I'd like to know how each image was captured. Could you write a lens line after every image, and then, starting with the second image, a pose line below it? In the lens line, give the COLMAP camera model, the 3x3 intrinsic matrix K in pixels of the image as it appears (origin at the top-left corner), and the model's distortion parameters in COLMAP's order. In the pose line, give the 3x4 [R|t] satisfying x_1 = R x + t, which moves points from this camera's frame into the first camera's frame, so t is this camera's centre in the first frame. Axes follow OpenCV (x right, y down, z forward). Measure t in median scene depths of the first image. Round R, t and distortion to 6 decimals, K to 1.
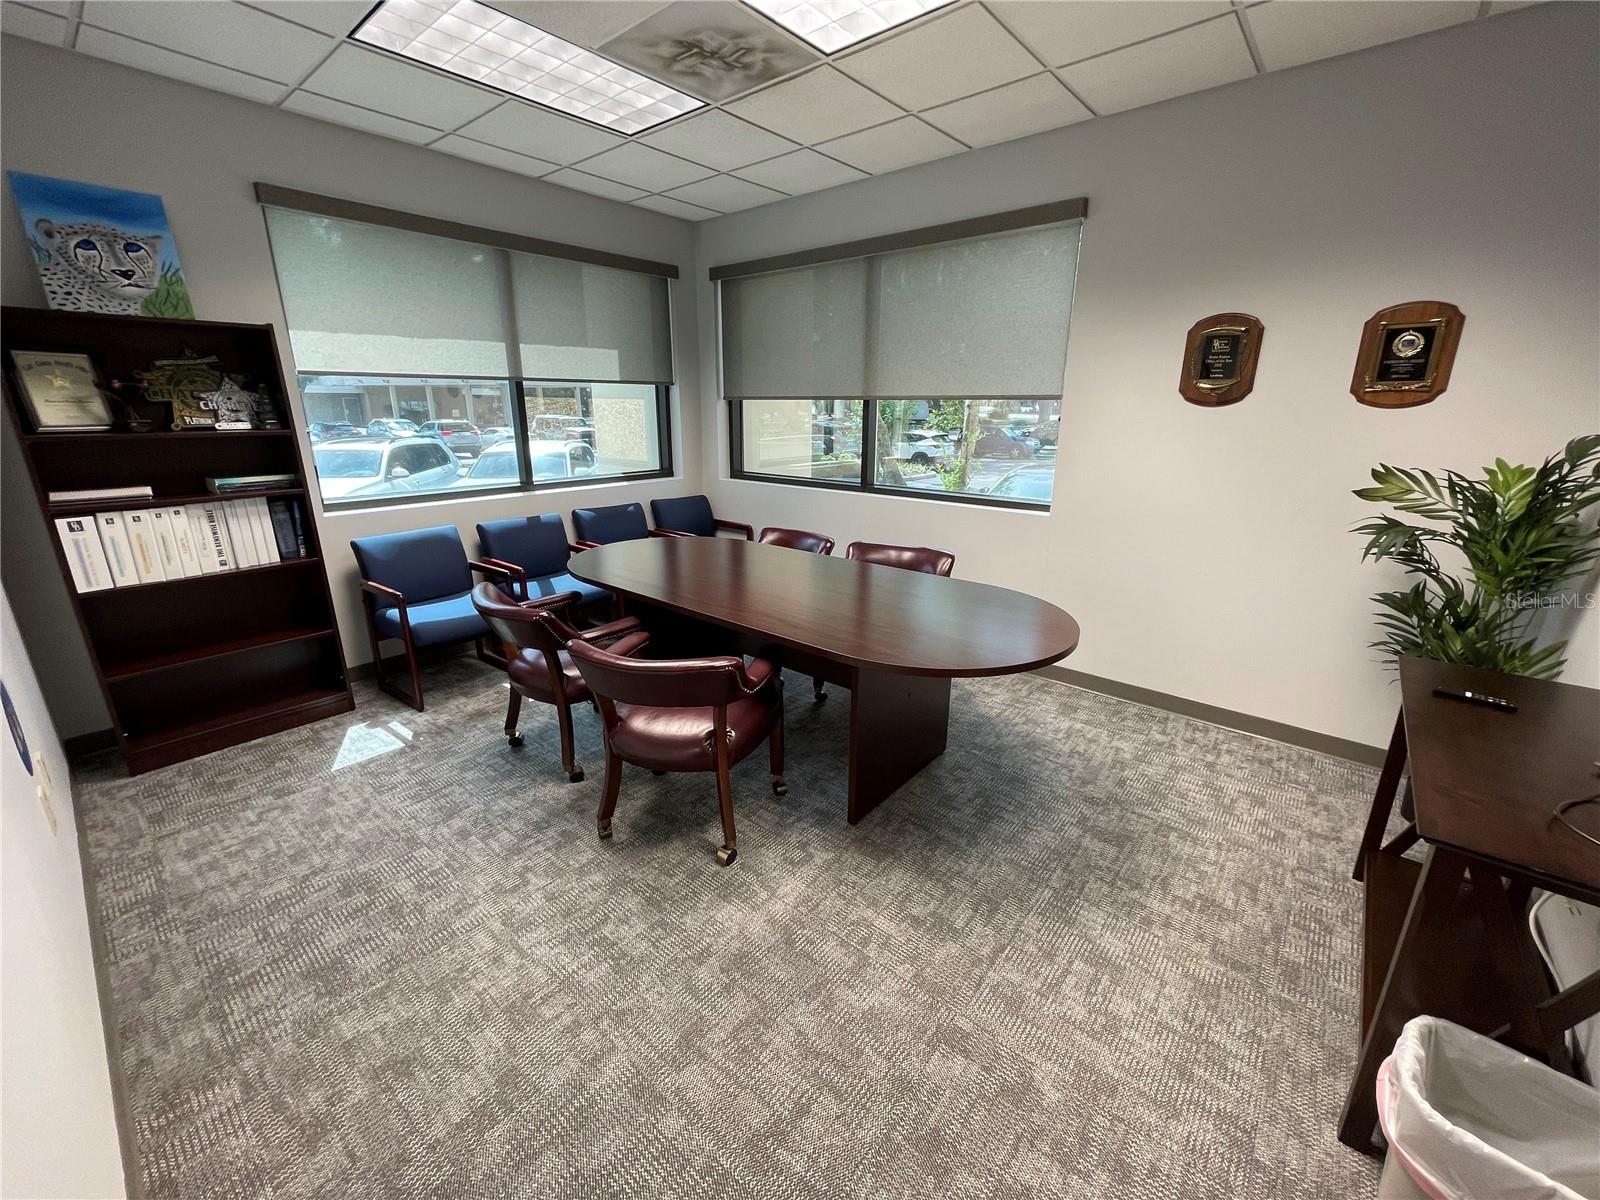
lens RADIAL K [[642.7, 0, 800.0], [0, 642.7, 600.0], [0, 0, 1]] dist [-0.000591, -0.000121]
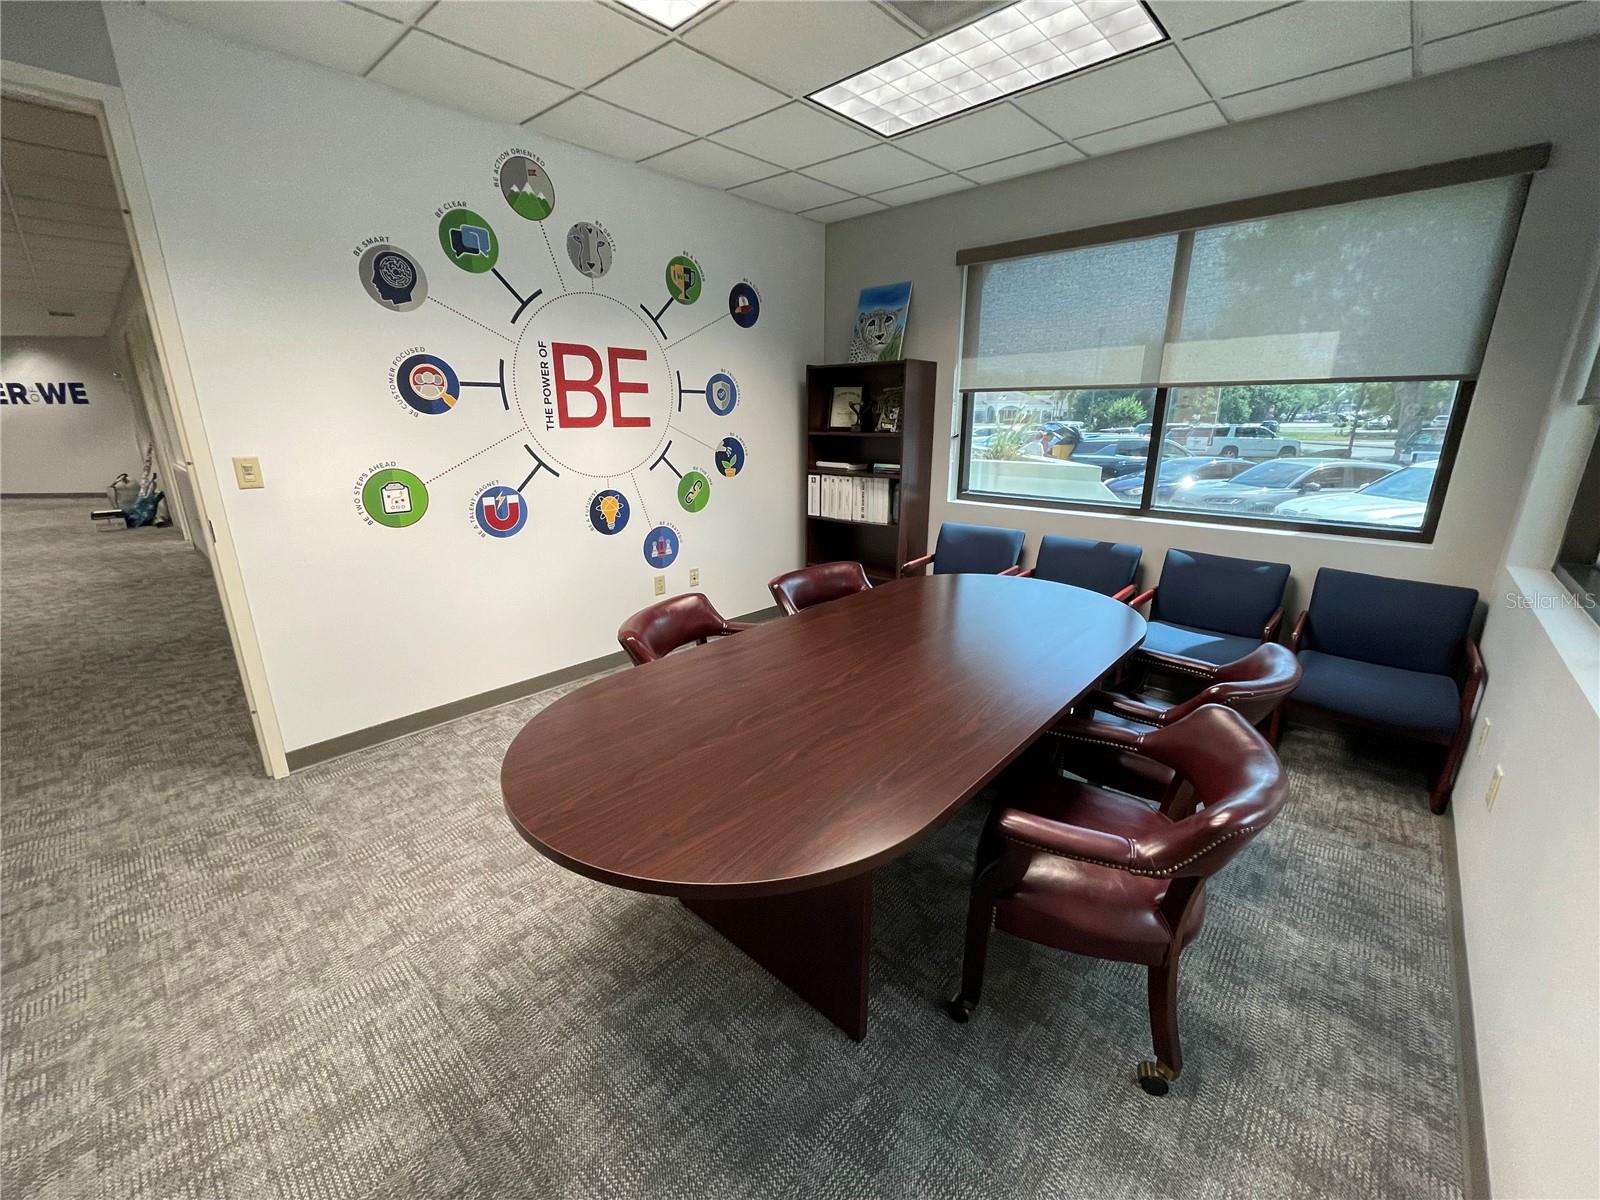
lens RADIAL K [[642.7, 0, 800.0], [0, 642.7, 600.0], [0, 0, 1]] dist [-0.000591, -0.000121]
pose [[-0.038366, 0.273358, -0.961147, 0.742336], [-0.290795, 0.917172, 0.272459, -0.280548], [0.956016, 0.289950, 0.044303, 0.936082]]
